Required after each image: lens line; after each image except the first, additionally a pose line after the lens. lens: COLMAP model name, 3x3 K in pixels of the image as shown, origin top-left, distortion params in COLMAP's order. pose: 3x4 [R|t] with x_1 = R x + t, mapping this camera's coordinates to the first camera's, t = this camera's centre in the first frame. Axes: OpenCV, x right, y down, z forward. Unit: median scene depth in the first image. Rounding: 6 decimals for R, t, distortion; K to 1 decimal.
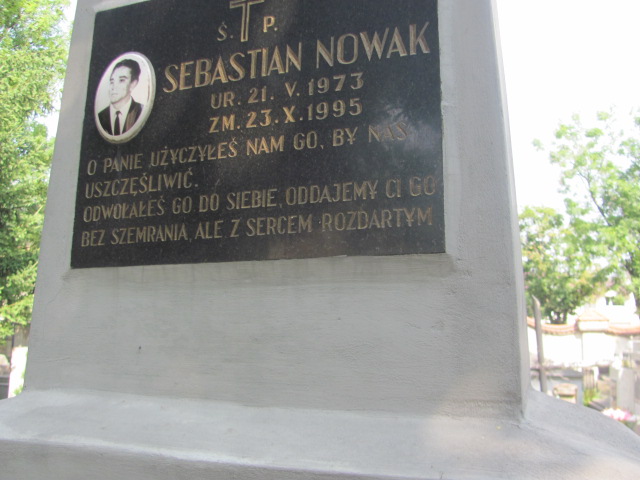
lens RADIAL K [[664.2, 0, 320.0], [0, 664.2, 240.0], [0, 0, 1]] dist [-0.218802, 0.252620]
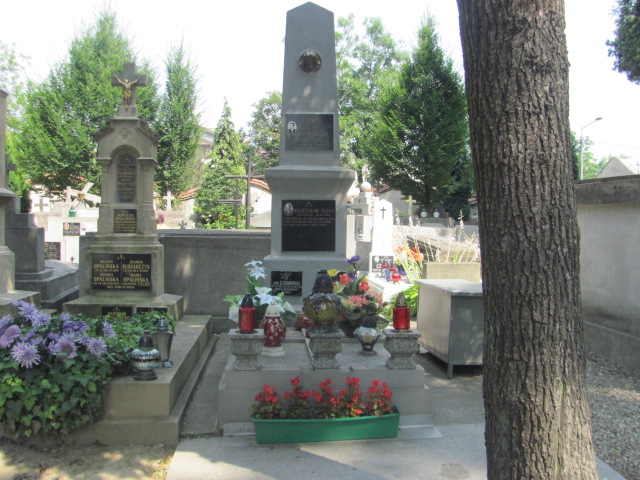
lens RADIAL K [[664.2, 0, 320.0], [0, 664.2, 240.0], [0, 0, 1]] dist [-0.218802, 0.252620]
pose [[0.921702, -0.016235, 0.387560, -0.076364], [-0.057092, 0.982565, 0.176939, -0.007979], [-0.383675, -0.185211, 0.904704, -0.161130]]
